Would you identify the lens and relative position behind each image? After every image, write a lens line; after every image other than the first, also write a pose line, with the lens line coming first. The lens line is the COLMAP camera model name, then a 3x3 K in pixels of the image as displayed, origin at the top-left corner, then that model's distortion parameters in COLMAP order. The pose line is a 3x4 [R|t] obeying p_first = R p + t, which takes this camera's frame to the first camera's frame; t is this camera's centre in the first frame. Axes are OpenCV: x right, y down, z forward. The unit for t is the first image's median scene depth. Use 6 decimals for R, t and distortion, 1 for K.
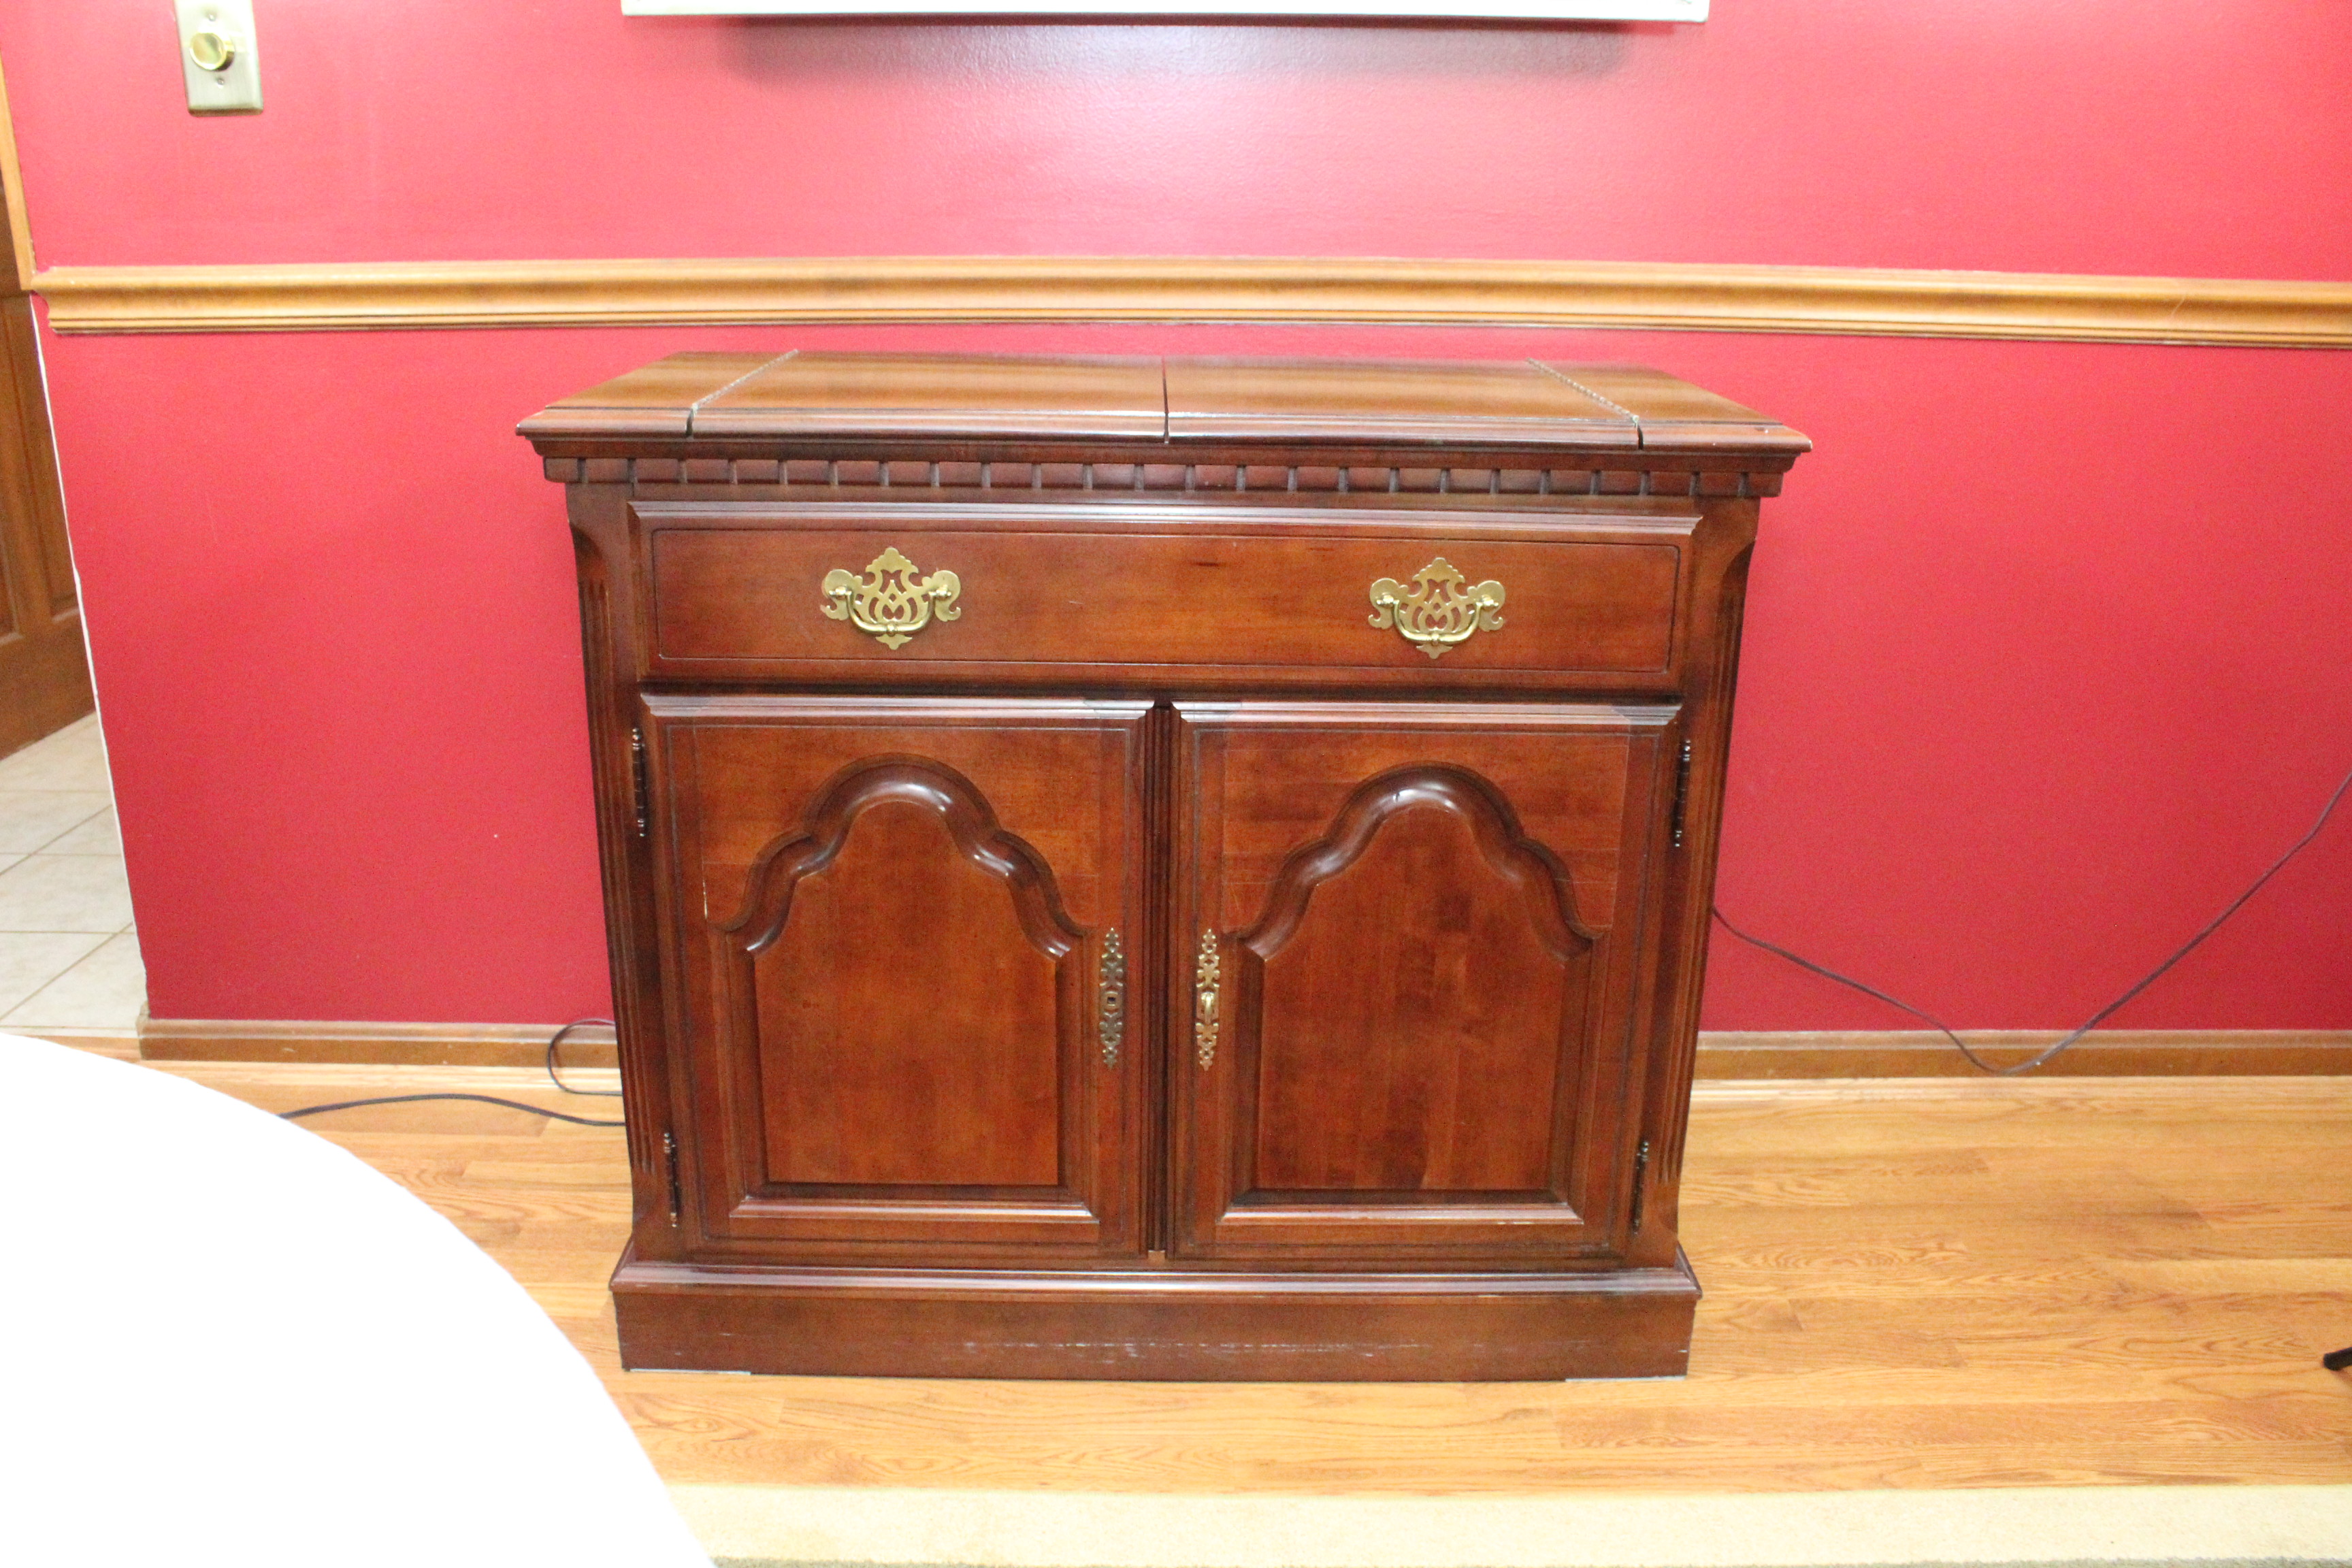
lens RADIAL K [[1929.5, 0, 1170.2], [0, 1929.5, 793.6], [0, 0, 1]] dist [-0.168879, 0.137124]
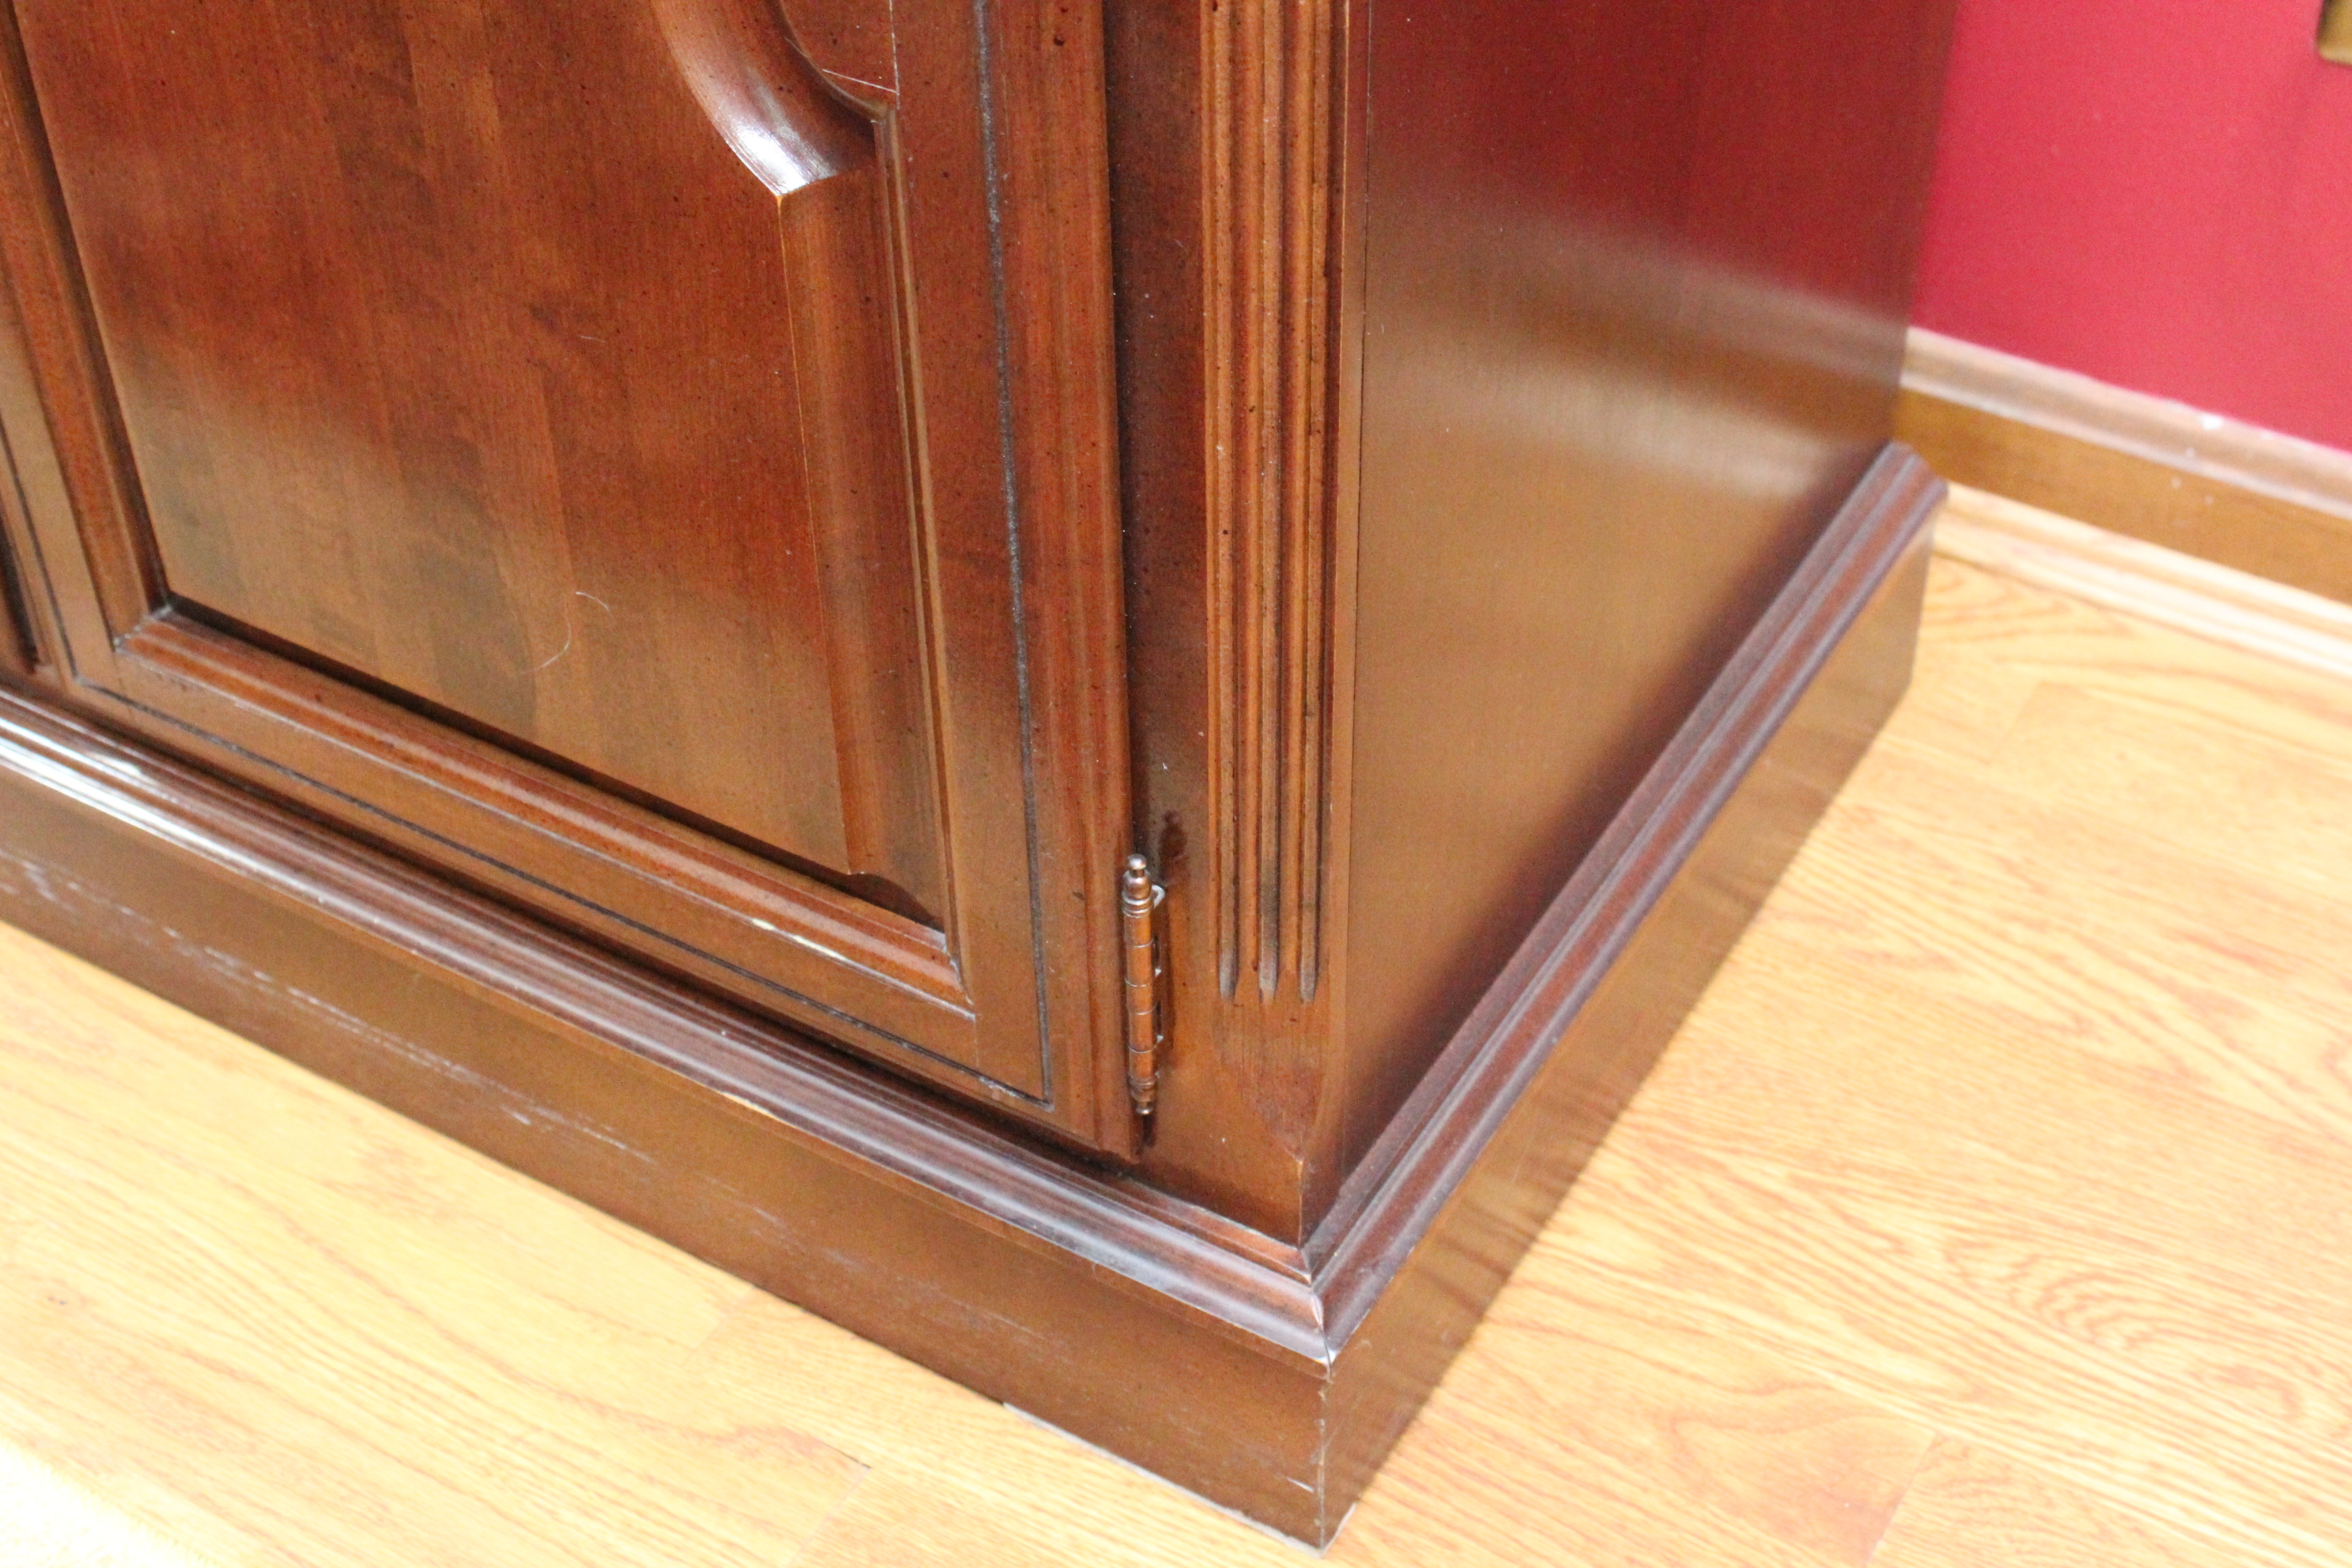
lens RADIAL K [[3344.3, 0, 1173.2], [0, 3344.3, 790.7], [0, 0, 1]] dist [-0.044133, 0.000000]
pose [[0.853731, 0.323110, -0.408342, 0.481041], [-0.138102, 0.896612, 0.420731, -0.042256], [0.502067, -0.302799, 0.810088, 0.621698]]
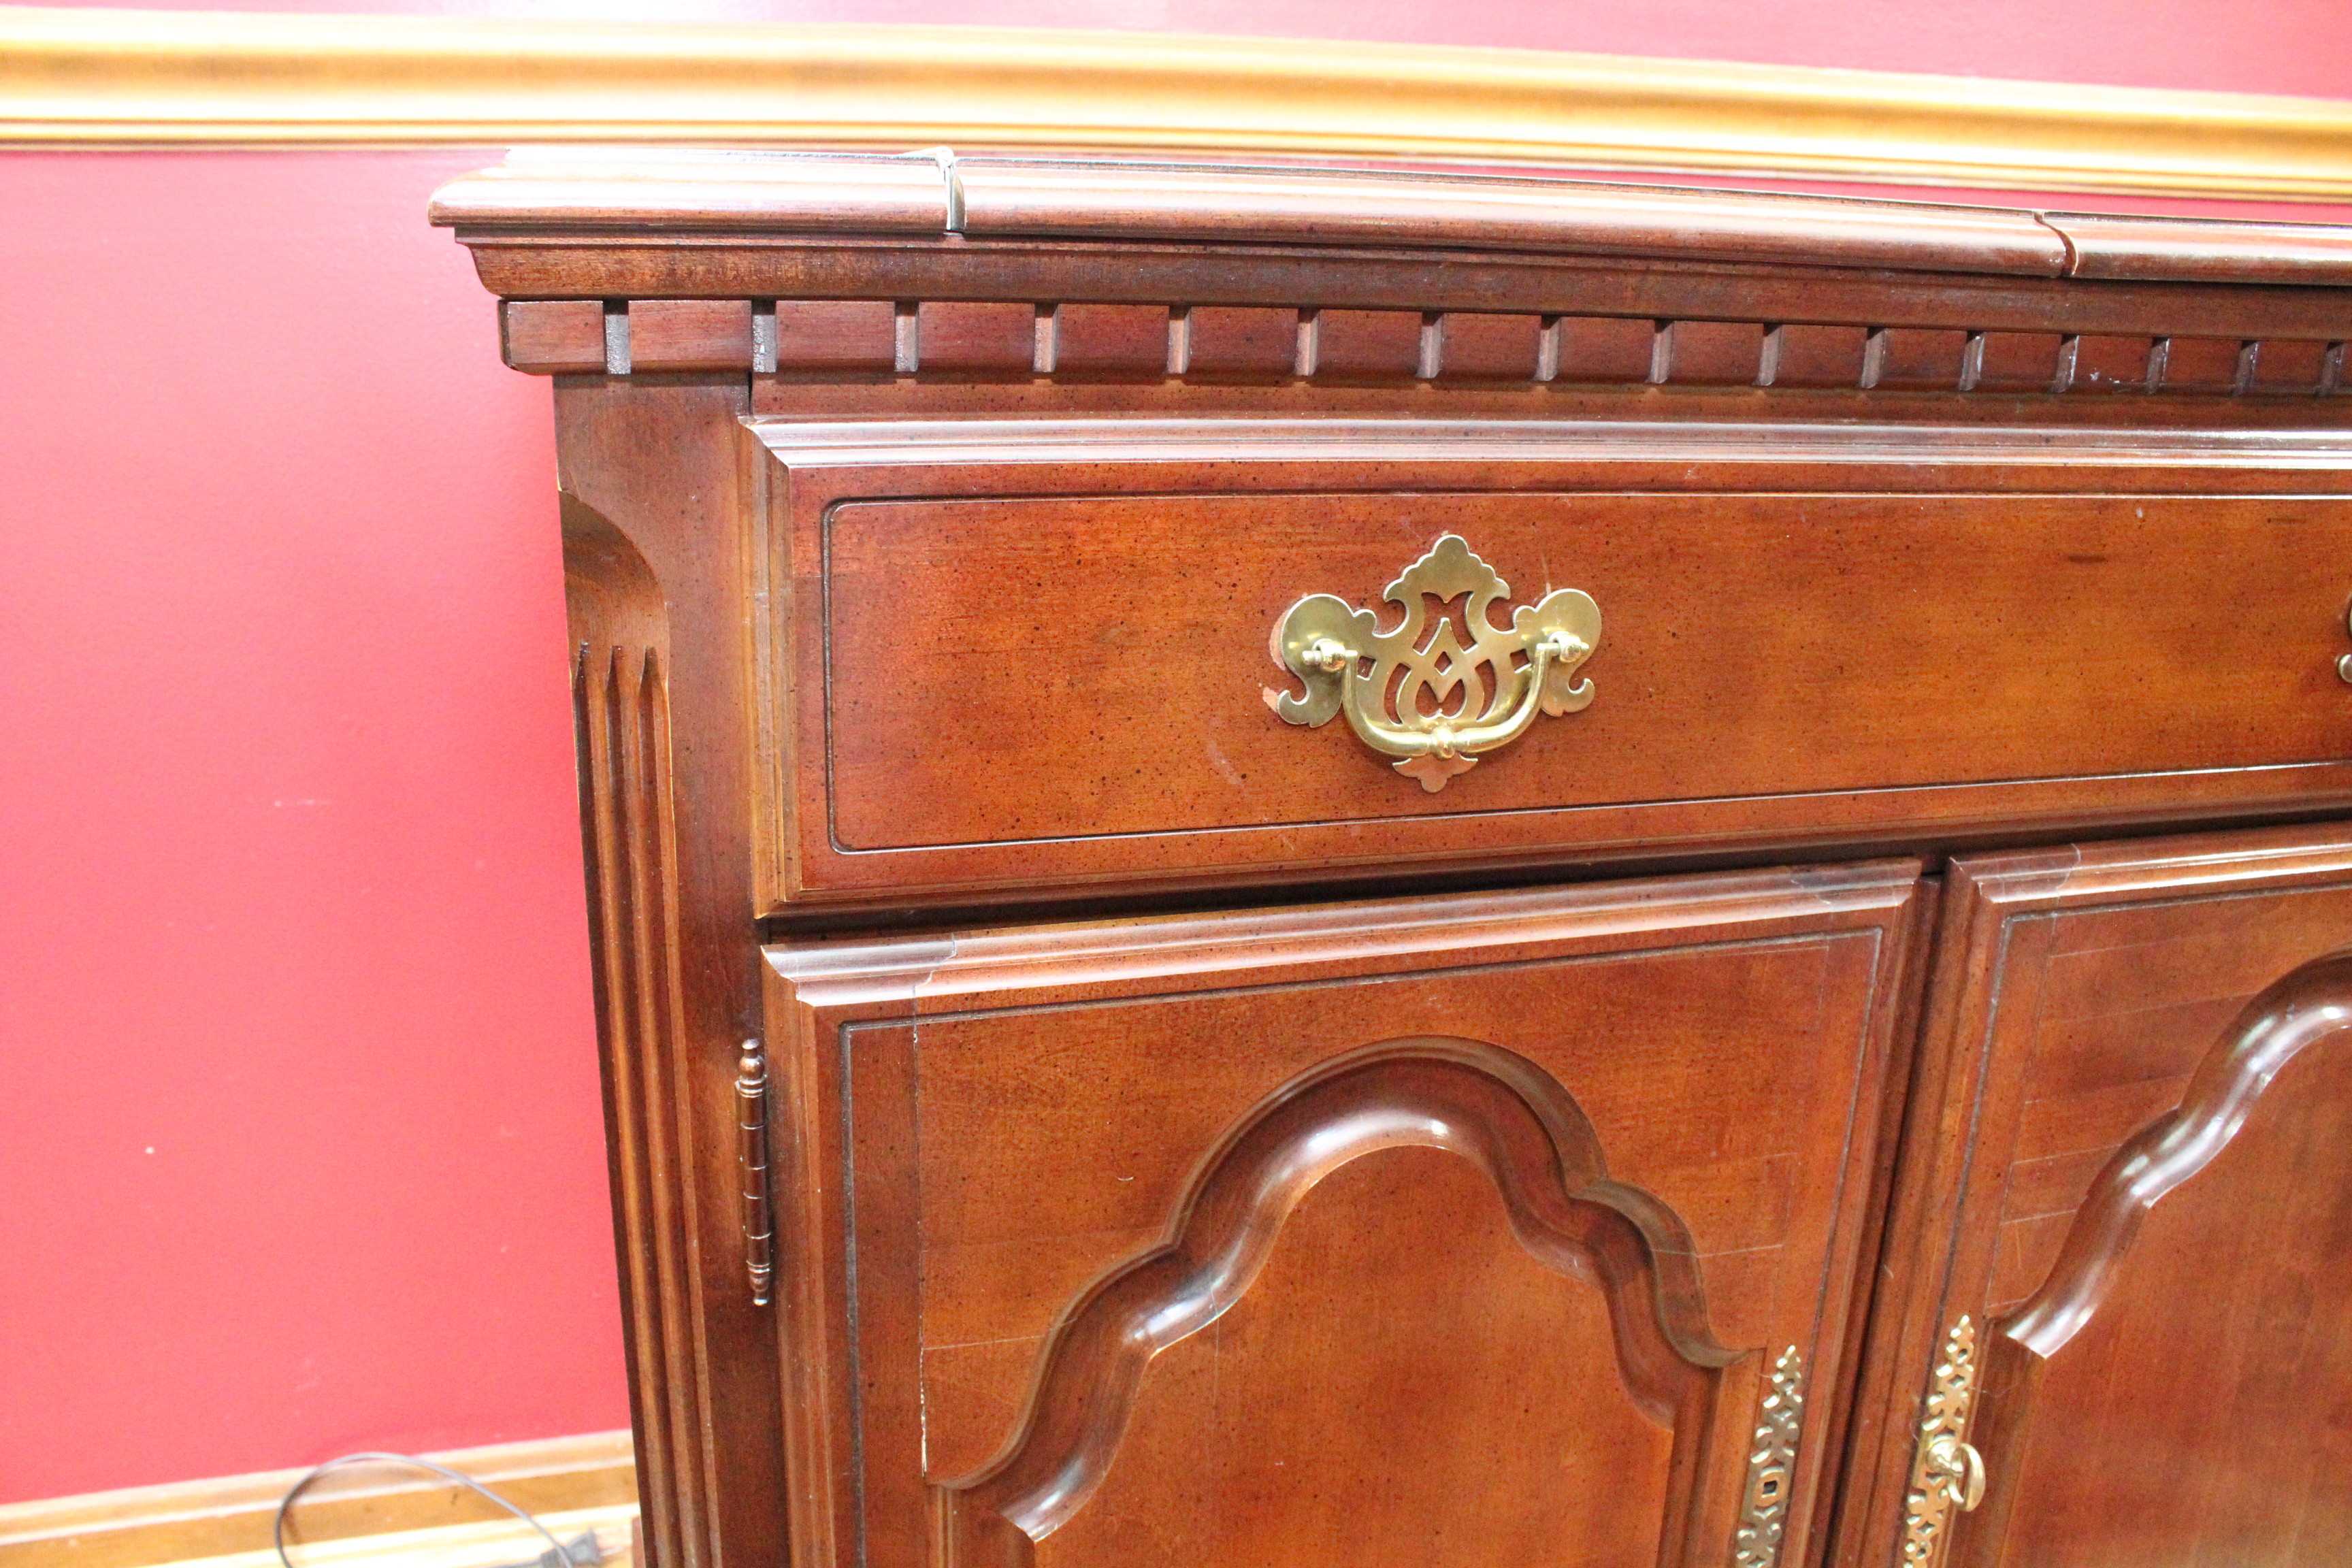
lens RADIAL K [[1929.5, 0, 1156.1], [0, 1929.5, 803.3], [0, 0, 1]] dist [-0.168879, 0.137124]
pose [[0.966457, -0.067654, 0.247756, -0.283659], [0.069486, 0.997582, 0.001355, -0.073169], [-0.247249, 0.015906, 0.968821, 0.595050]]
